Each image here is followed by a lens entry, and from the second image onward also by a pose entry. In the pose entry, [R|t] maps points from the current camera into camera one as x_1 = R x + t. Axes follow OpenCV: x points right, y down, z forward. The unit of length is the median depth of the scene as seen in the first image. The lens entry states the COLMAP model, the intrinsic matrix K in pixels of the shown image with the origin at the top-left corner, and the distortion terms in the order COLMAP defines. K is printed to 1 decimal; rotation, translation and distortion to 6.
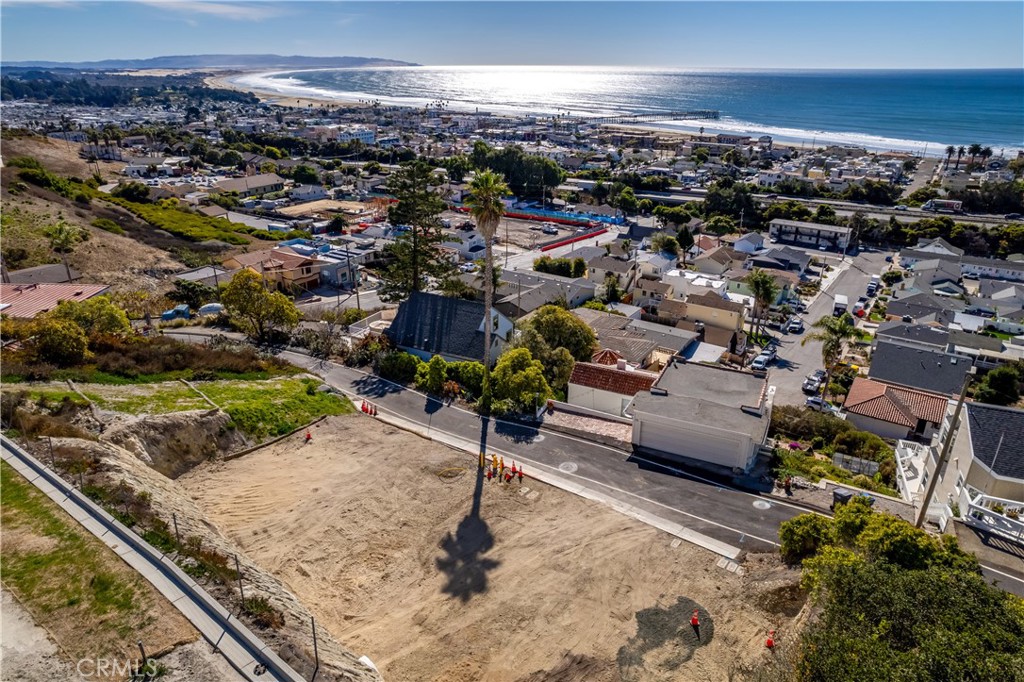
lens RADIAL K [[653.0, 0, 513.7], [0, 653.0, 339.4], [0, 0, 1]] dist [-0.072156, 0.065462]
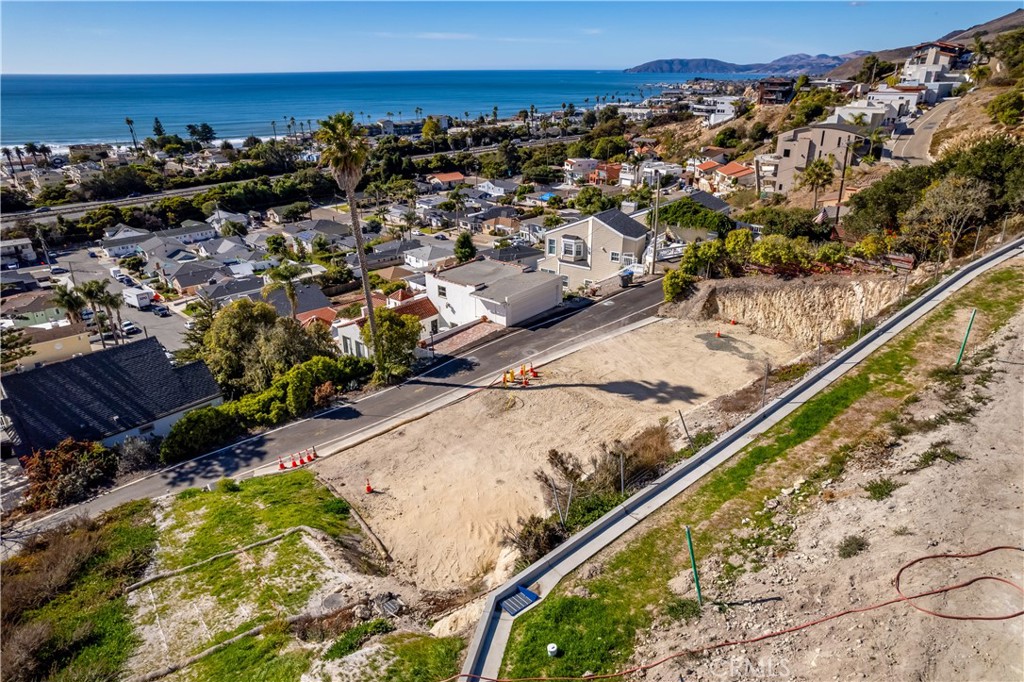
lens RADIAL K [[653.0, 0, 512.5], [0, 653.0, 339.4], [0, 0, 1]] dist [-0.072156, 0.065462]
pose [[0.248719, -0.376653, 0.892341, -0.304015], [0.383657, 0.884246, 0.266300, -0.045680], [-0.889351, 0.276119, 0.364435, 0.194456]]
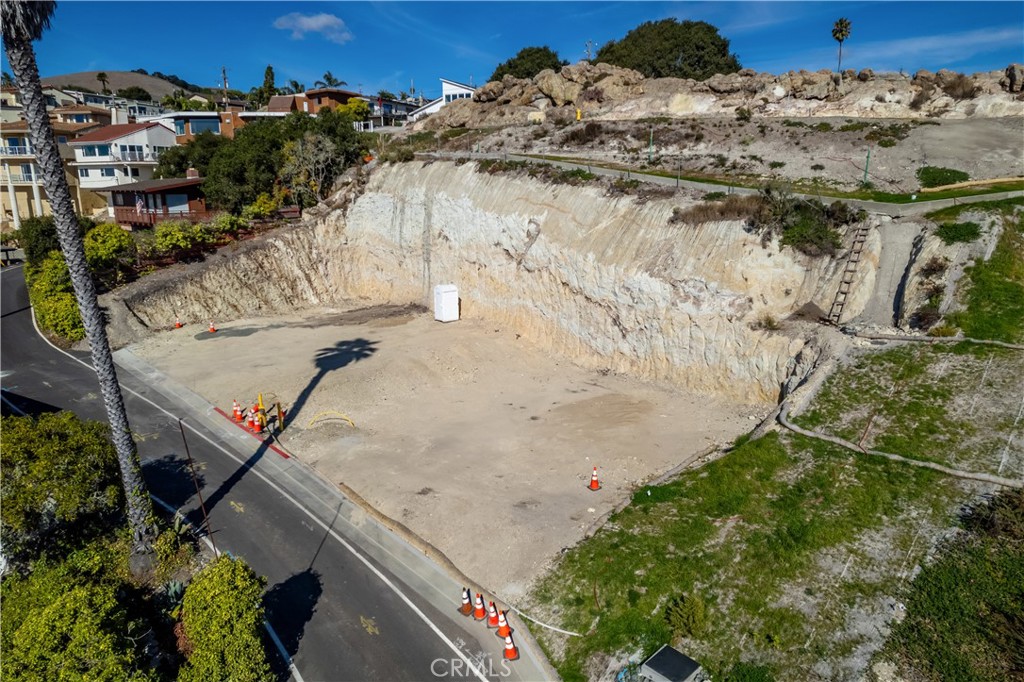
lens RADIAL K [[653.0, 0, 513.6], [0, 653.0, 342.1], [0, 0, 1]] dist [-0.072156, 0.065462]
pose [[-0.997834, -0.015255, 0.063987, -0.101418], [0.025549, 0.806493, 0.590692, -0.076854], [-0.060616, 0.591047, -0.804356, 0.469156]]
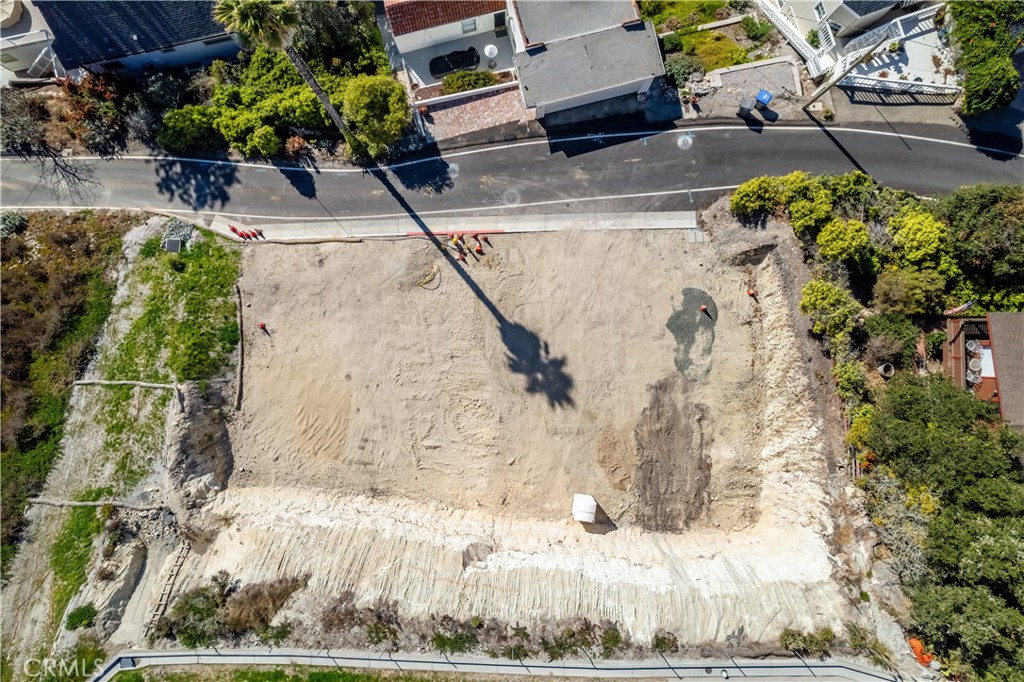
lens RADIAL K [[653.0, 0, 513.5], [0, 653.0, 338.9], [0, 0, 1]] dist [-0.072156, 0.065462]
pose [[0.764225, -0.644896, 0.008308, -0.021064], [0.251922, 0.310345, 0.916636, -0.214626], [-0.593713, -0.698423, 0.399637, 0.141625]]
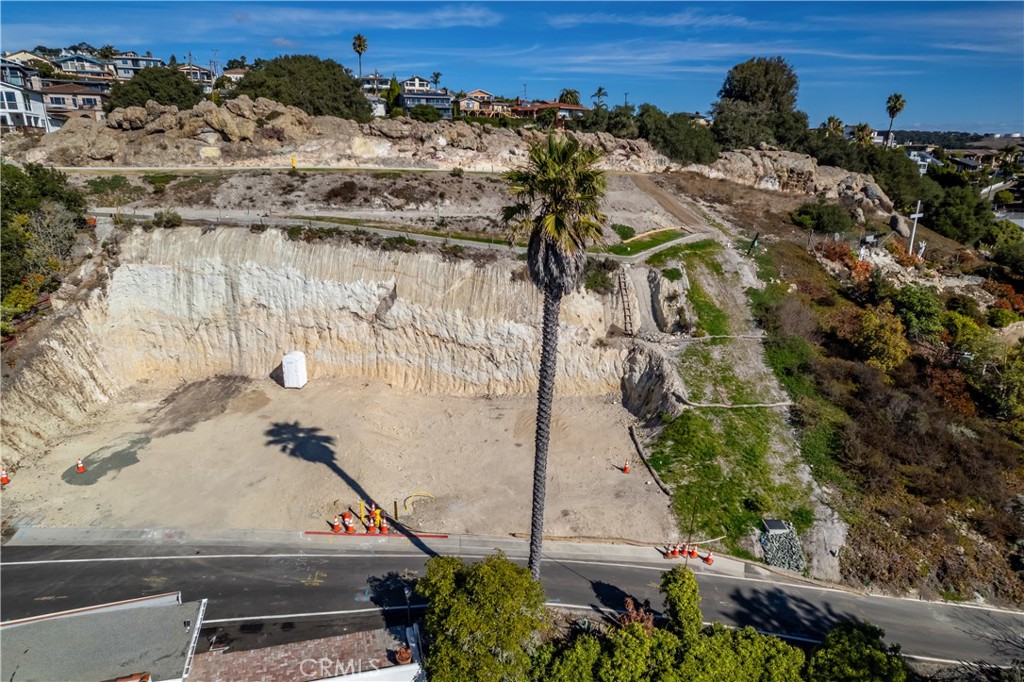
lens RADIAL K [[653.0, 0, 515.2], [0, 653.0, 340.4], [0, 0, 1]] dist [-0.072156, 0.065462]
pose [[-0.729558, 0.189010, -0.657283, 0.095176], [-0.271652, 0.801906, 0.532120, -0.126841], [0.627655, 0.566764, -0.533692, 0.441662]]
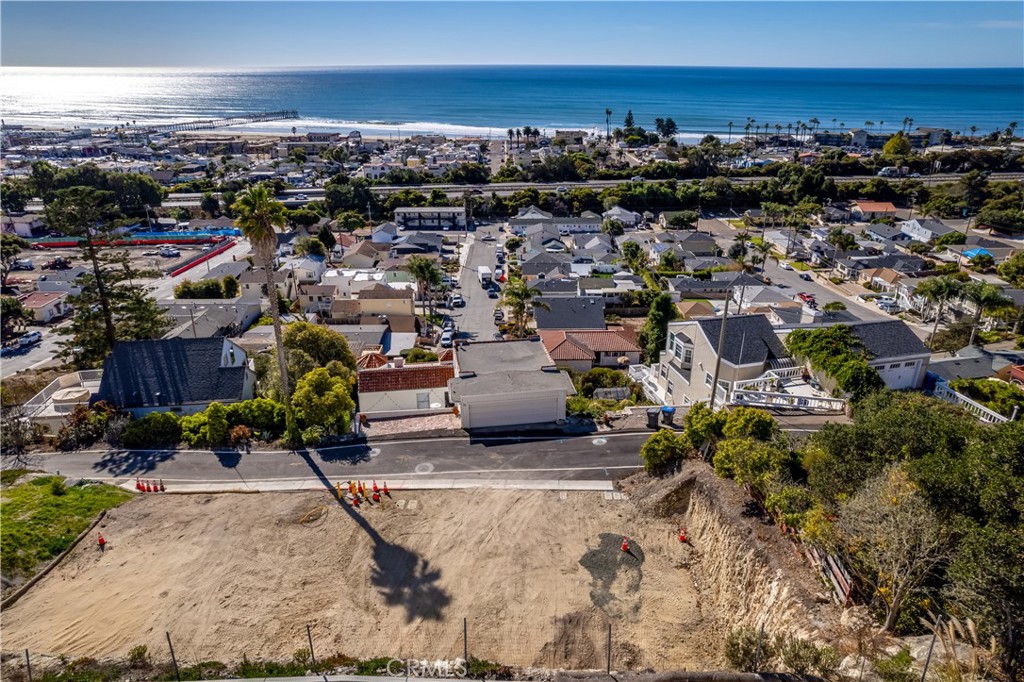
lens RADIAL K [[653.0, 0, 513.3], [0, 653.0, 340.9], [0, 0, 1]] dist [-0.072156, 0.065462]
pose [[0.821067, -0.225793, 0.524277, -0.091477], [0.223826, 0.972241, 0.068188, -0.010033], [-0.525120, 0.061360, 0.848813, 0.022171]]
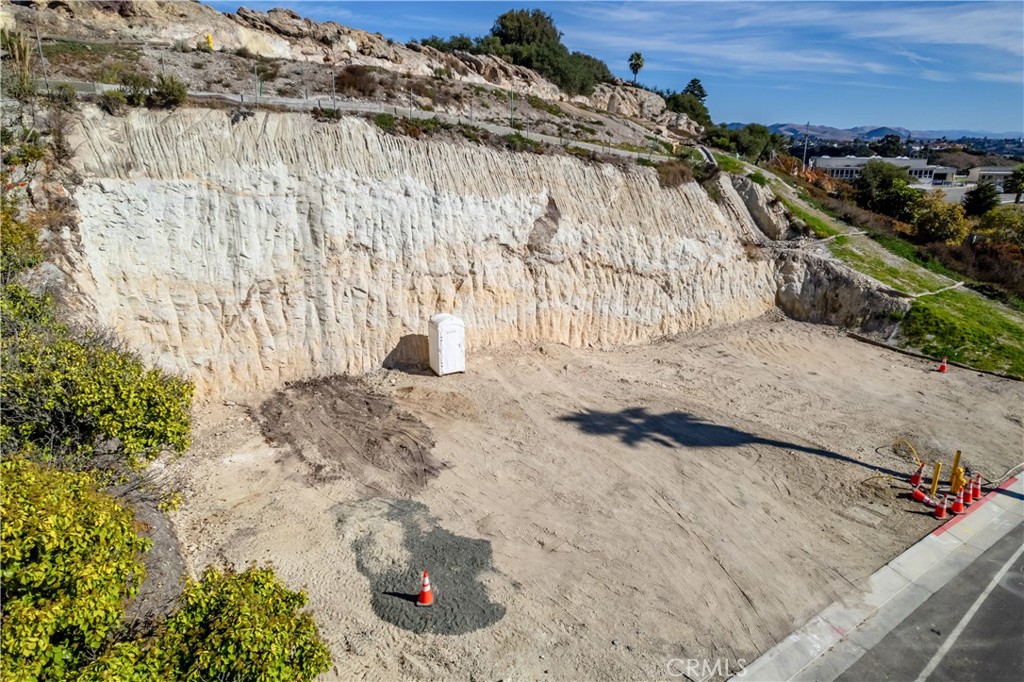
lens RADIAL K [[653.0, 0, 514.3], [0, 653.0, 339.6], [0, 0, 1]] dist [-0.072156, 0.065462]
pose [[-0.244616, 0.284327, -0.926996, 0.147140], [-0.378638, 0.852122, 0.361277, 0.017485], [0.892634, 0.439370, -0.100786, 0.230037]]
